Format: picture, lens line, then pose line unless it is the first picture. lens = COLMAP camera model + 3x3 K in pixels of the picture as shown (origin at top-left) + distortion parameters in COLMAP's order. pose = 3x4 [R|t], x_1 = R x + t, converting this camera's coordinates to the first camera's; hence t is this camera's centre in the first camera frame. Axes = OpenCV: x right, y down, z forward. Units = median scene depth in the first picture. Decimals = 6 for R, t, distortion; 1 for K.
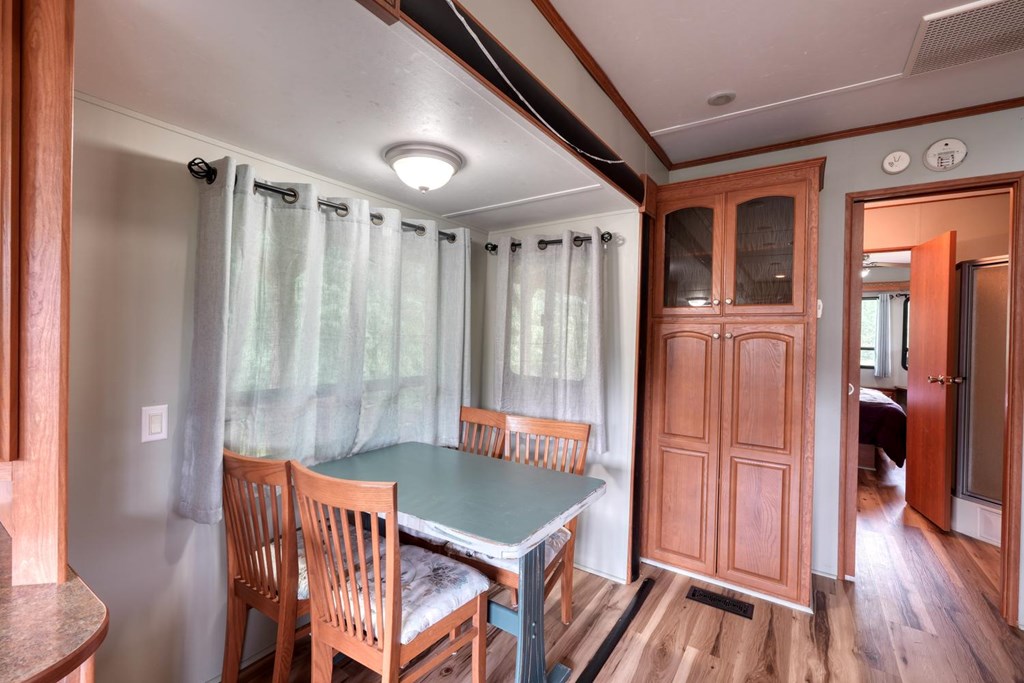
lens RADIAL K [[443.5, 0, 518.4], [0, 443.5, 338.3], [0, 0, 1]] dist [-0.006831, 0.003133]
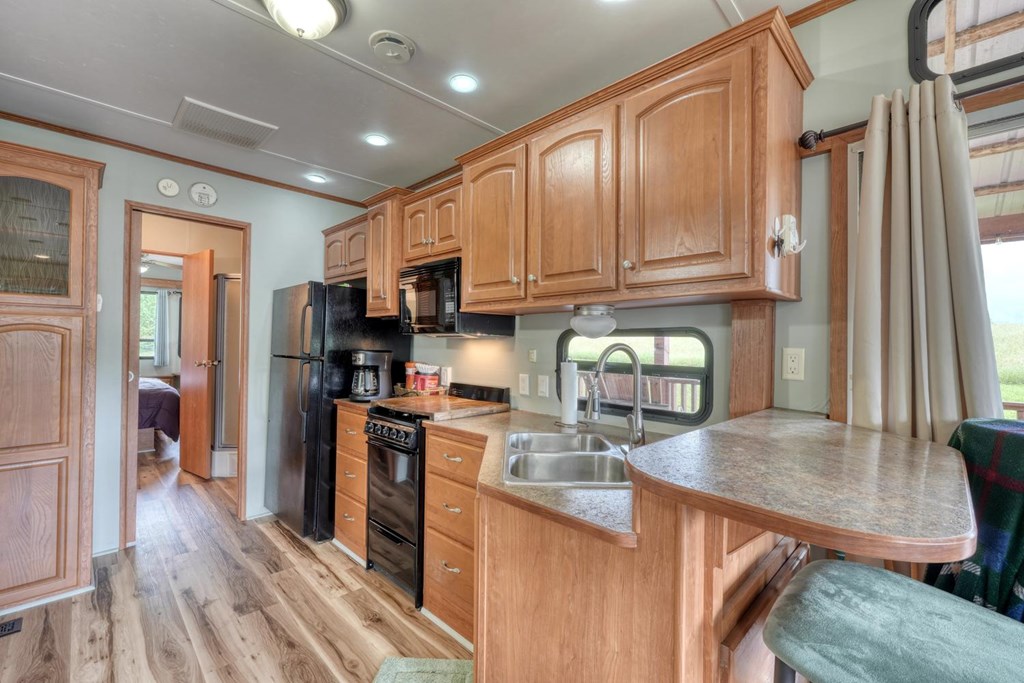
lens RADIAL K [[443.5, 0, 509.2], [0, 443.5, 340.0], [0, 0, 1]] dist [-0.006831, 0.003133]
pose [[0.215862, -0.013770, 0.976327, -0.138078], [-0.007951, 0.999843, 0.015859, -0.002317], [-0.976391, -0.011187, 0.215719, -0.183430]]
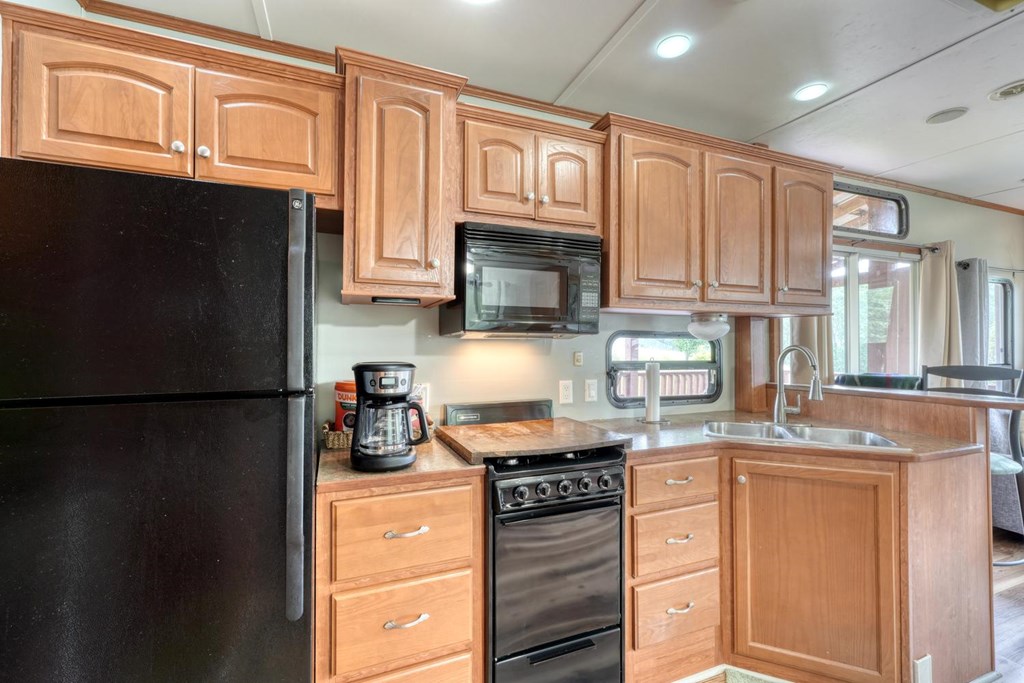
lens RADIAL K [[443.5, 0, 512.3], [0, 443.5, 339.6], [0, 0, 1]] dist [-0.006831, 0.003133]
pose [[-0.816048, -0.019610, 0.577652, 0.930916], [-0.022130, 0.999752, 0.002676, 0.020023], [-0.577561, -0.010599, -0.816279, 1.637584]]
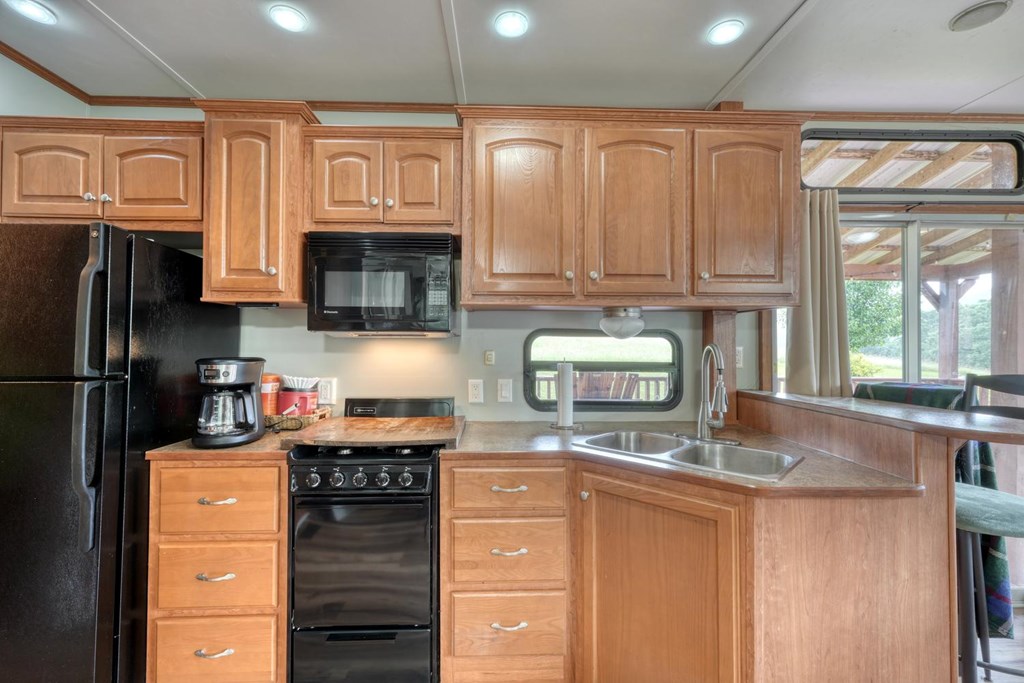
lens RADIAL K [[443.5, 0, 512.7], [0, 443.5, 339.1], [0, 0, 1]] dist [-0.006831, 0.003133]
pose [[-0.570184, -0.016621, 0.821349, 0.292112], [-0.017941, 0.999809, 0.007777, 0.007889], [-0.821321, -0.010301, -0.570373, 0.991097]]
